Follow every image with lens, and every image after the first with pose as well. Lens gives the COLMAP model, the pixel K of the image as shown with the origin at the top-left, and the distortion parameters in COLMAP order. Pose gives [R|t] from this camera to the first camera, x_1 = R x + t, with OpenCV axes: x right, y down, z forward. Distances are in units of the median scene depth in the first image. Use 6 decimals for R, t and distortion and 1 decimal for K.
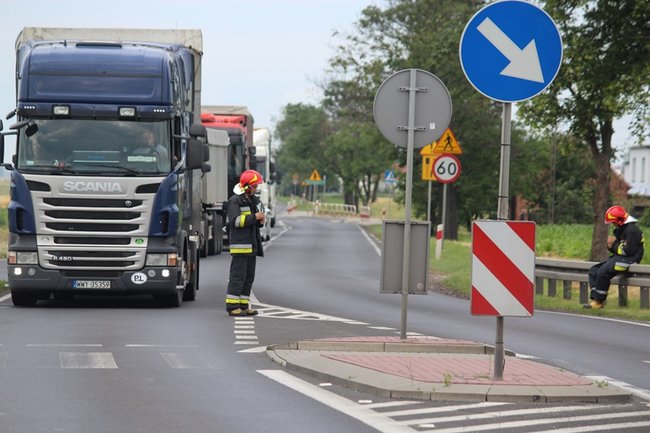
lens RADIAL K [[3878.5, 0, 325.0], [0, 3878.5, 216.5], [0, 0, 1]] dist [-0.341988, -5.592964]
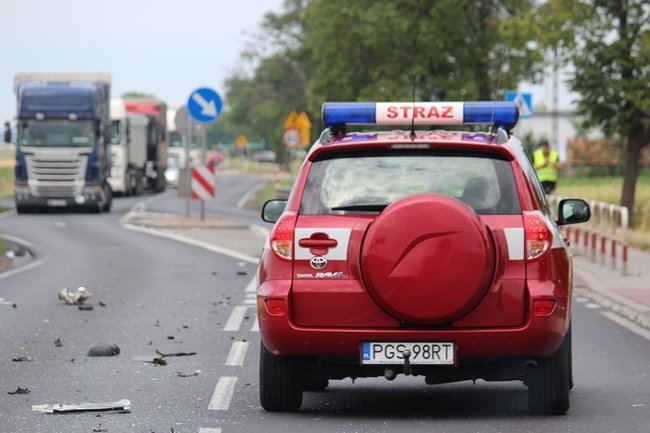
lens RADIAL K [[3878.5, 0, 325.0], [0, 3878.5, 216.5], [0, 0, 1]] dist [-0.341988, -5.592964]
pose [[0.999861, -0.015295, 0.006711, 0.064066], [0.015225, 0.999831, 0.010325, 0.005995], [-0.006868, -0.010222, 0.999924, -0.989004]]
